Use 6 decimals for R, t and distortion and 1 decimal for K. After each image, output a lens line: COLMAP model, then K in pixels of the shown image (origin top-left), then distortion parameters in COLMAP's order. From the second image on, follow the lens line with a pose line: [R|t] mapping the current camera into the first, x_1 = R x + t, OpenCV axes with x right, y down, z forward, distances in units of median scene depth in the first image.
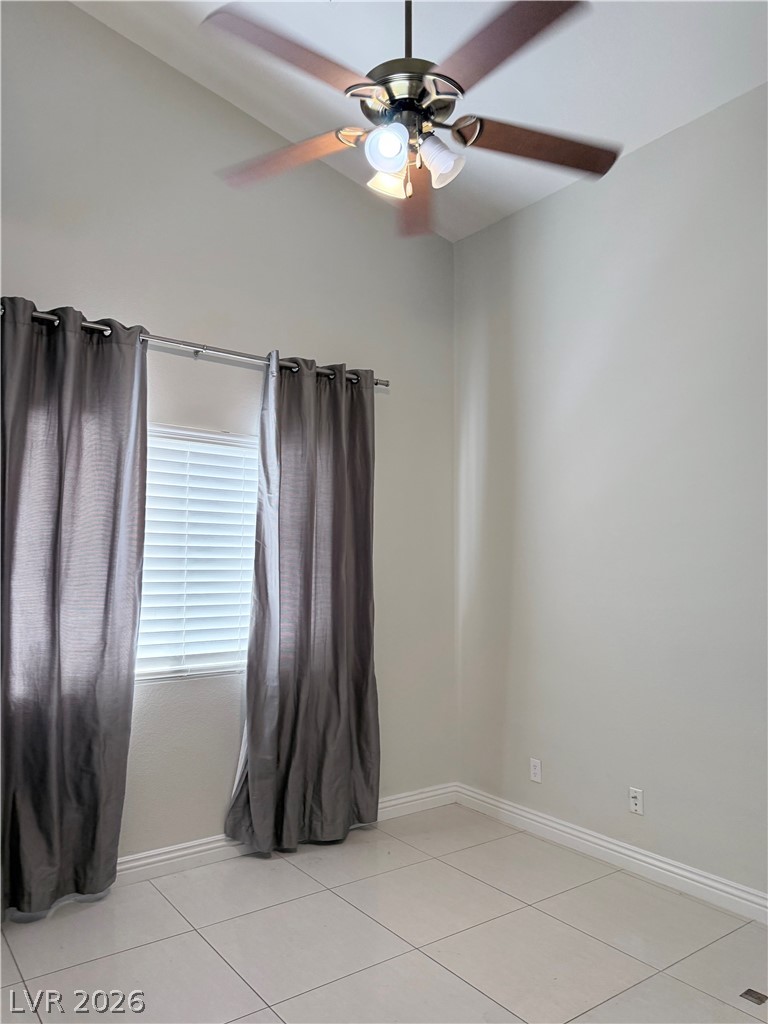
lens RADIAL K [[728.8, 0, 384.0], [0, 728.8, 512.0], [0, 0, 1]] dist [0.000036, 0.000389]
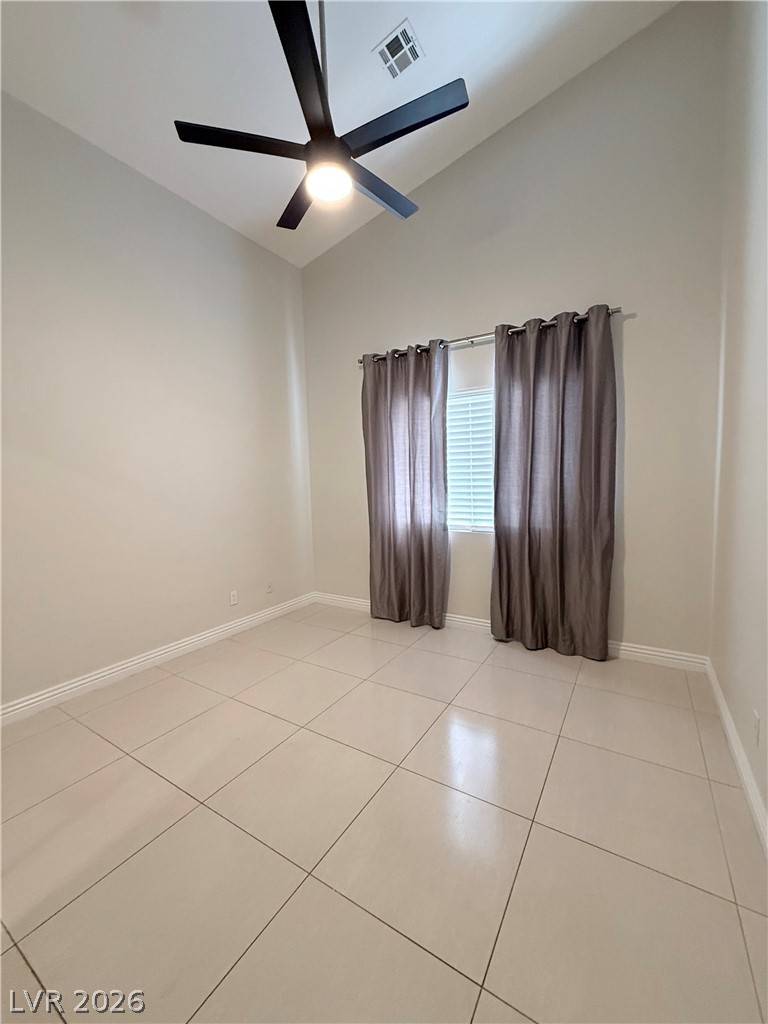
lens RADIAL K [[408.4, 0, 384.3], [0, 408.4, 509.3], [0, 0, 1]] dist [0.000678, 0.000274]
pose [[0.401118, 0.069061, -0.913419, 0.559148], [0.094276, 0.988747, 0.116156, 0.032185], [0.911162, -0.132706, 0.390093, 0.402512]]
